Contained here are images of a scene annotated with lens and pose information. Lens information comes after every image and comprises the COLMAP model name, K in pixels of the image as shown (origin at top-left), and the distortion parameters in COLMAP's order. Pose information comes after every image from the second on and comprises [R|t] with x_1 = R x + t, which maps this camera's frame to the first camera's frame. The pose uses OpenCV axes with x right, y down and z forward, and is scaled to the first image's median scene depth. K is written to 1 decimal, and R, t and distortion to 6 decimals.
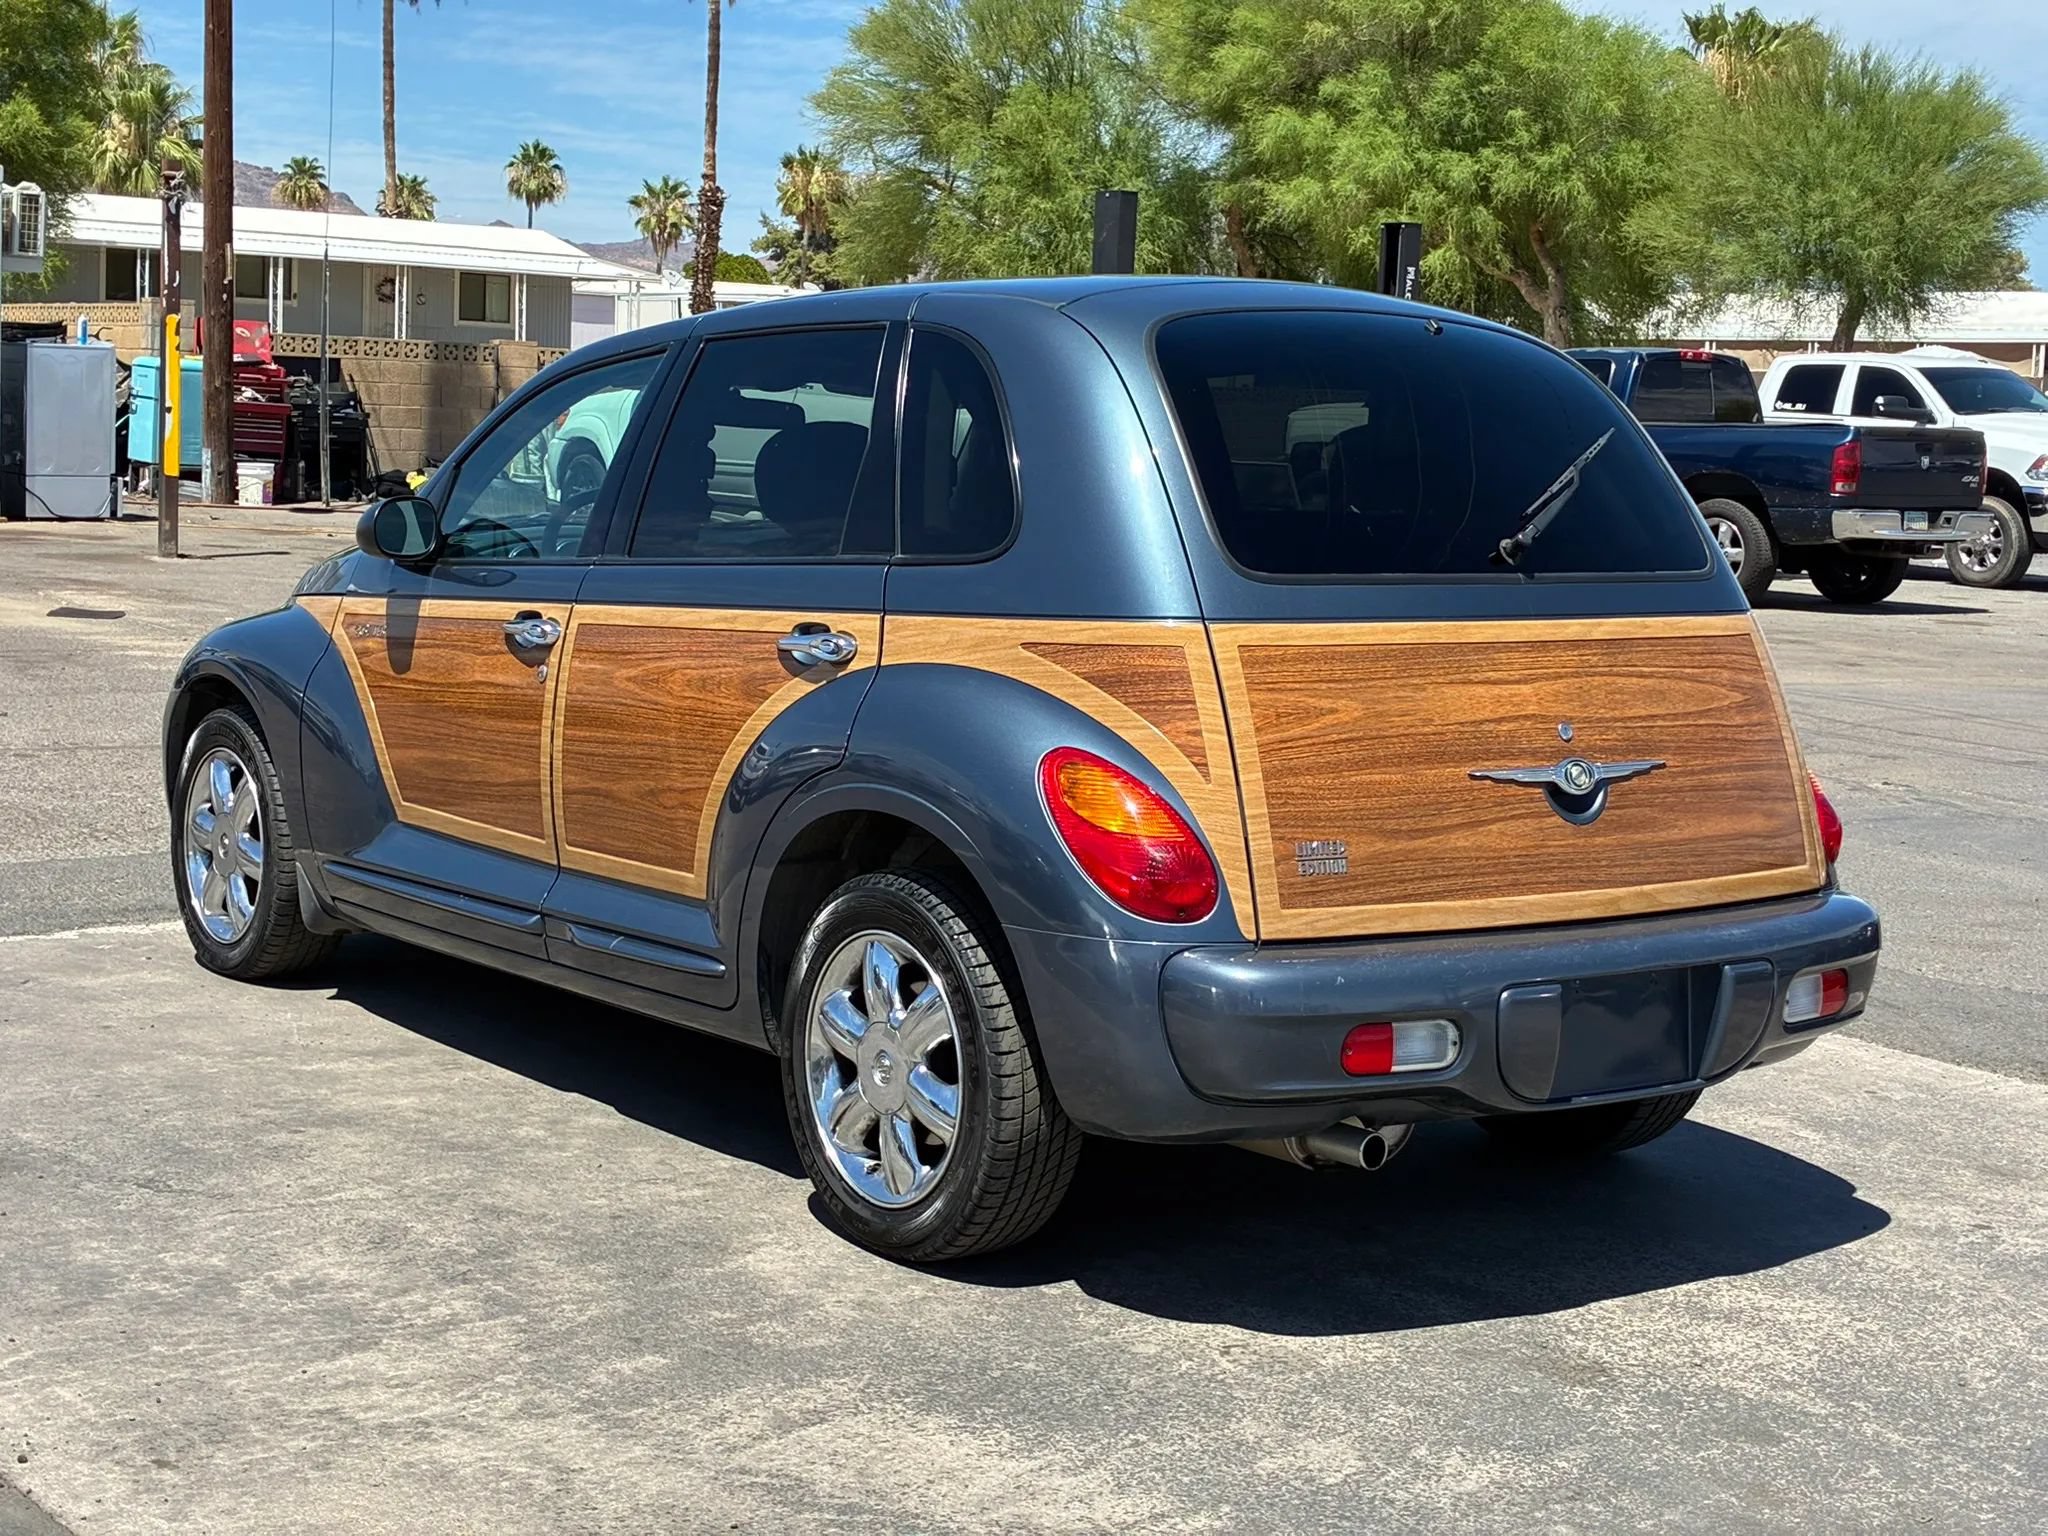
lens RADIAL K [[3068.5, 0, 1009.1], [0, 3068.5, 768.4], [0, 0, 1]] dist [0.219575, -0.988492]
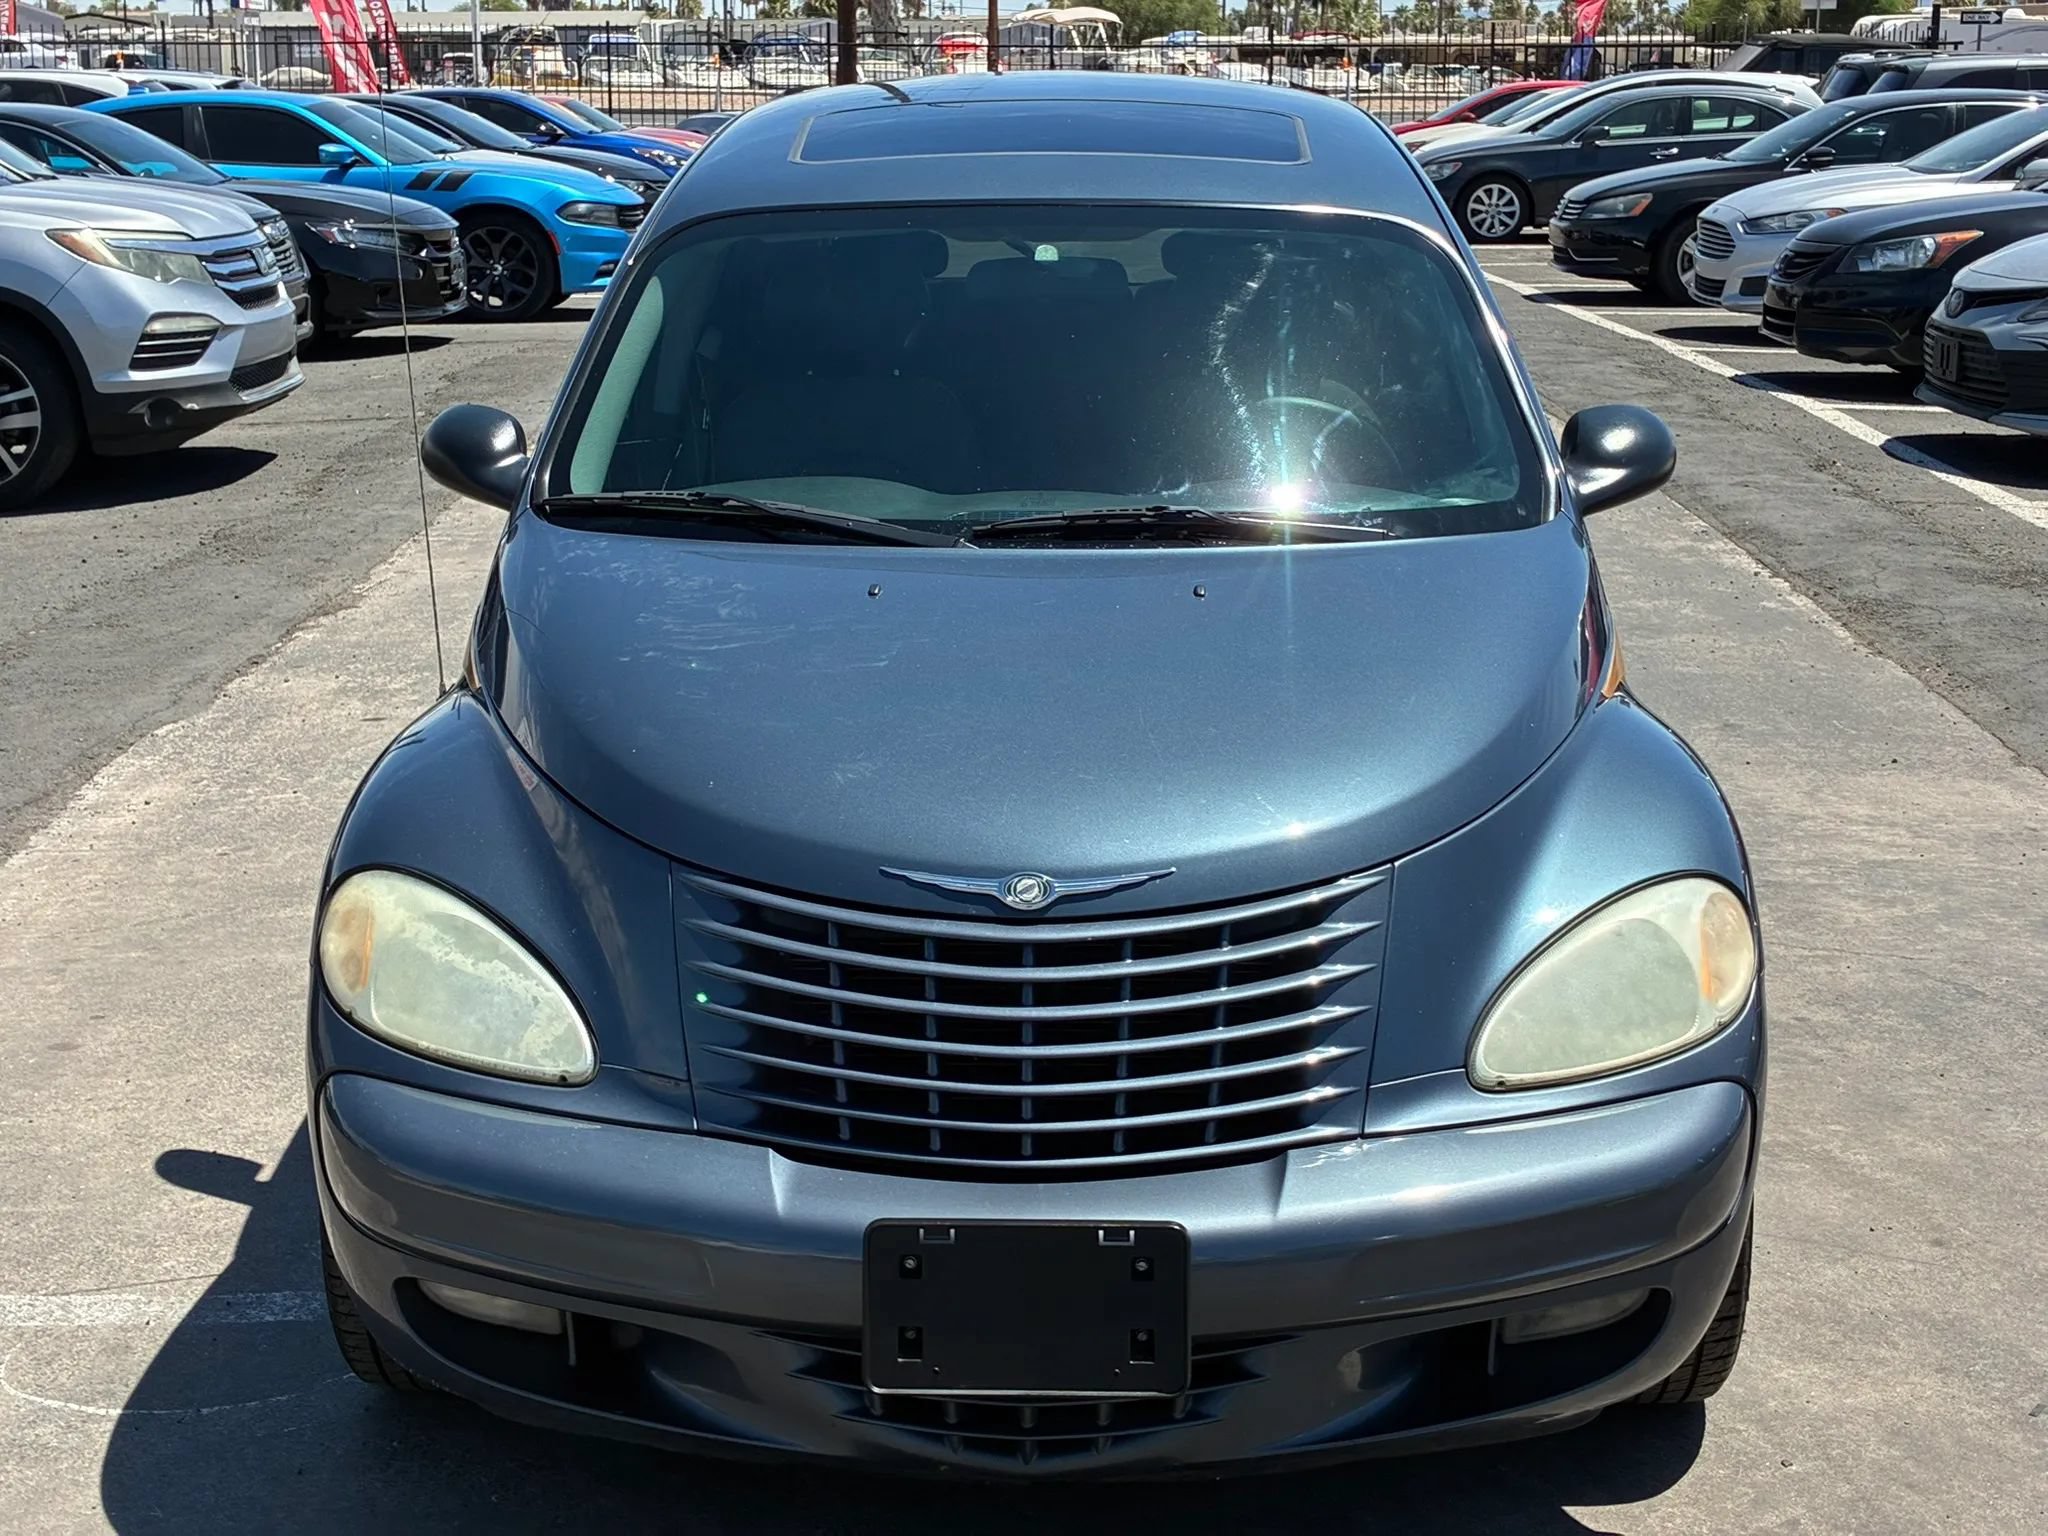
lens RADIAL K [[3060.0, 0, 1020.8], [0, 3060.0, 744.5], [0, 0, 1]] dist [0.191144, -0.887892]
pose [[-0.787794, -0.175432, 0.590427, -0.662987], [0.041217, 0.941417, 0.334717, -0.329332], [-0.614558, 0.288024, -0.734412, 2.052317]]
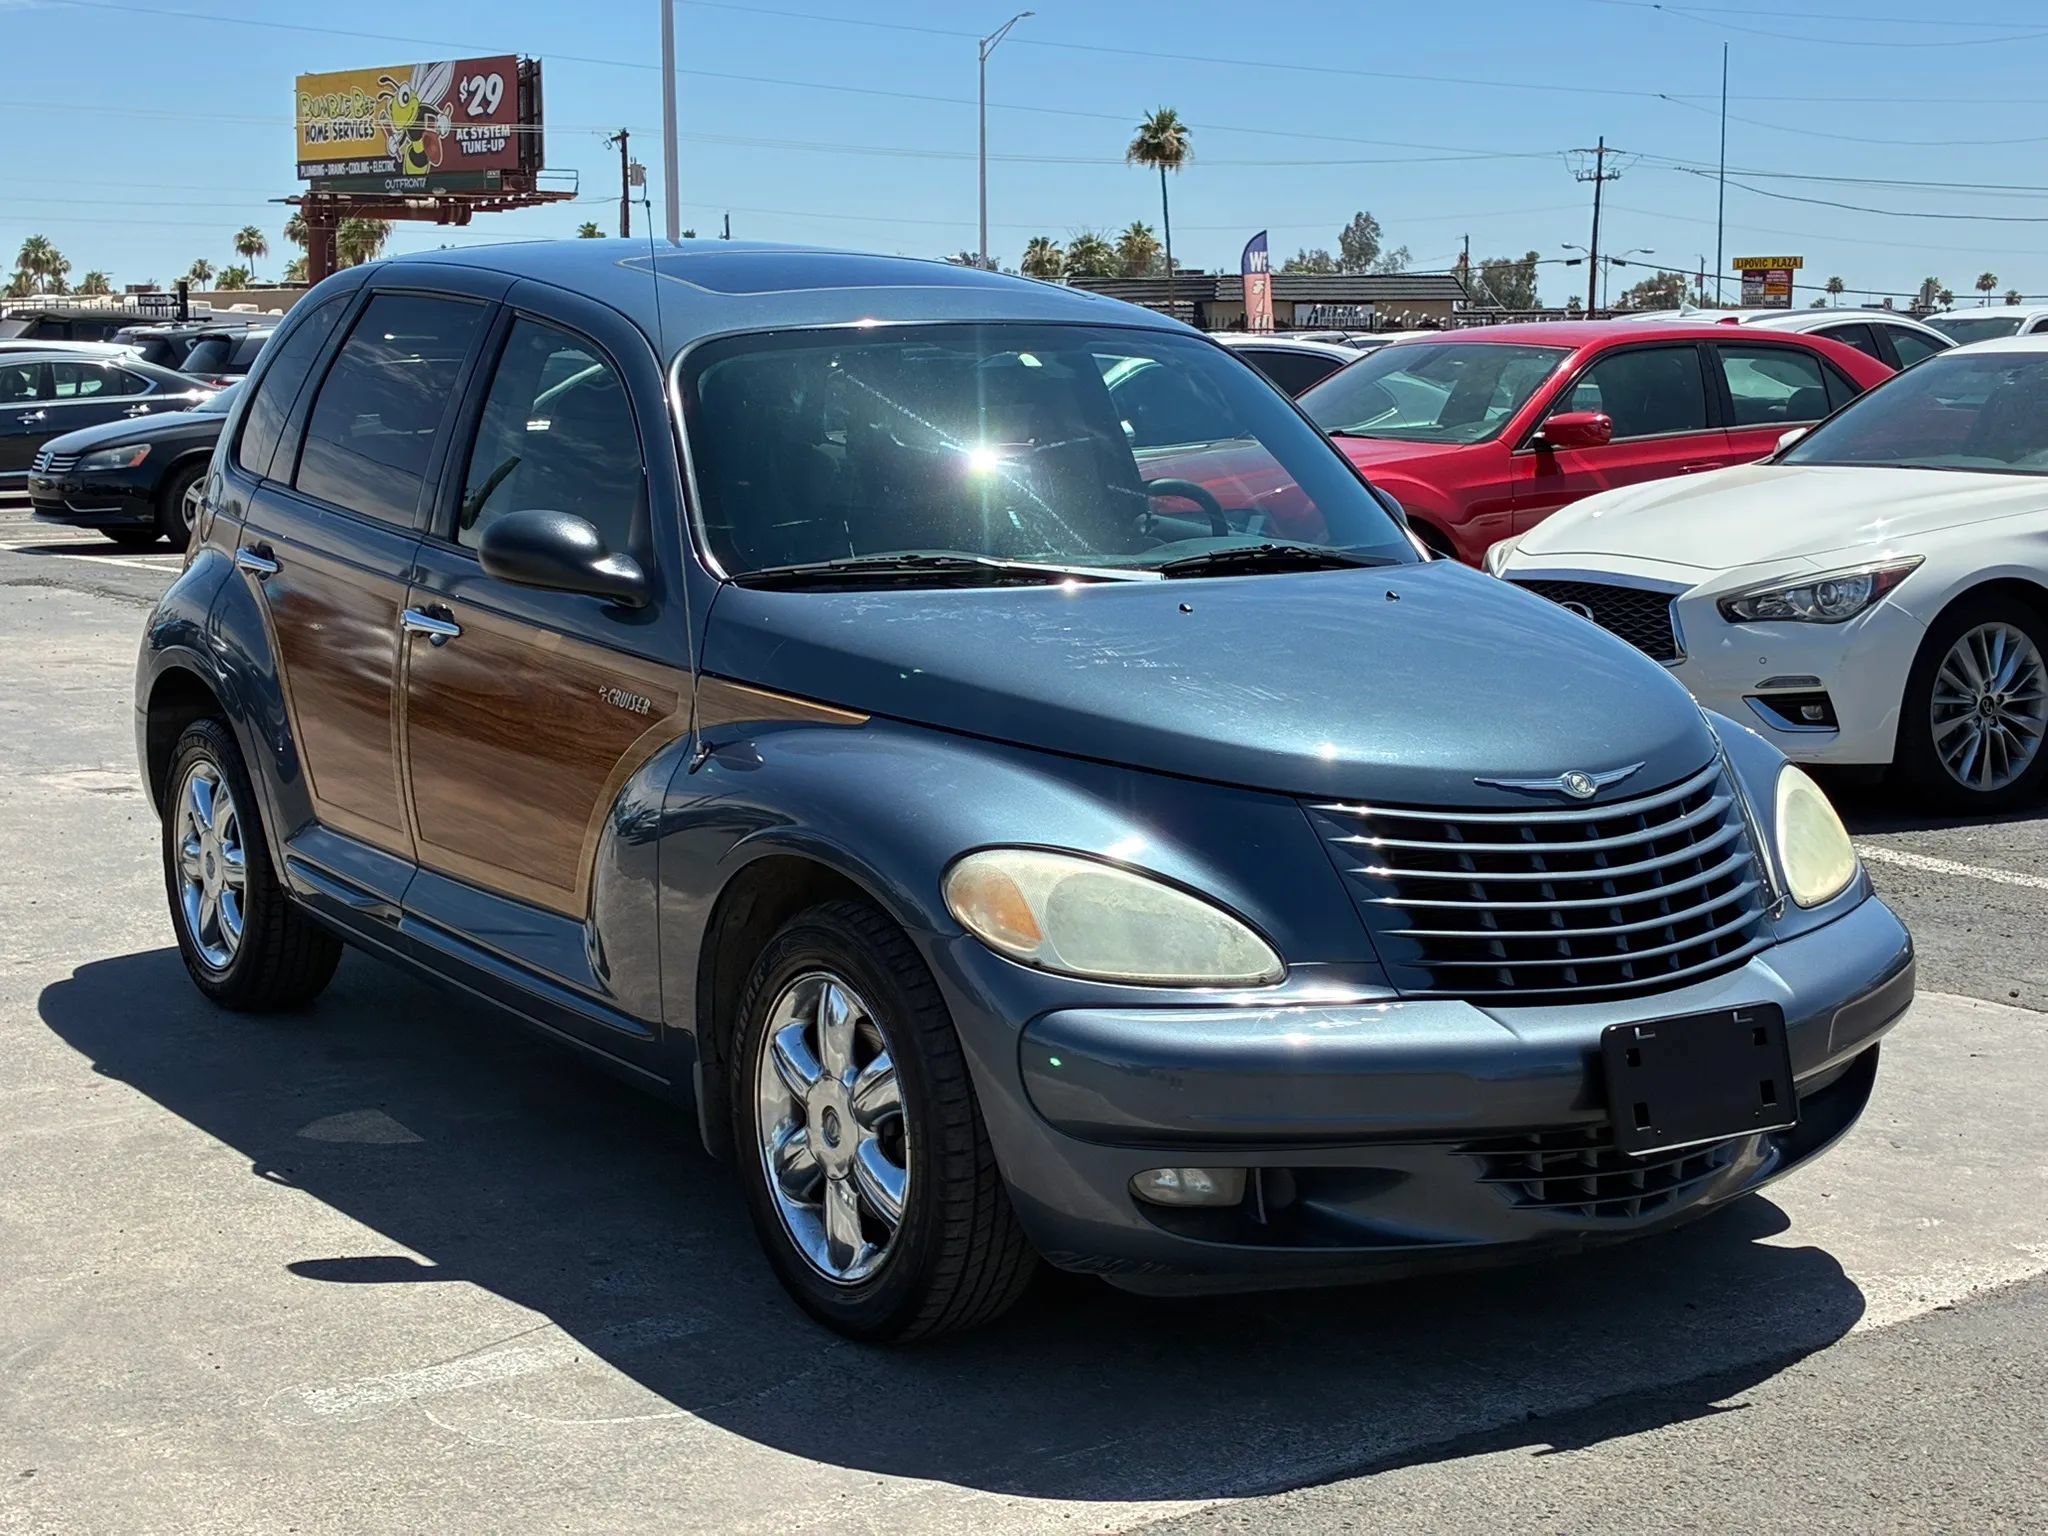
lens RADIAL K [[3059.0, 0, 1036.2], [0, 3059.0, 764.2], [0, 0, 1]] dist [0.212898, -1.014137]
pose [[-0.997479, -0.048251, 0.052028, -0.186688], [-0.033406, 0.966205, 0.255601, -0.301986], [-0.062603, 0.253219, -0.965381, 2.411877]]
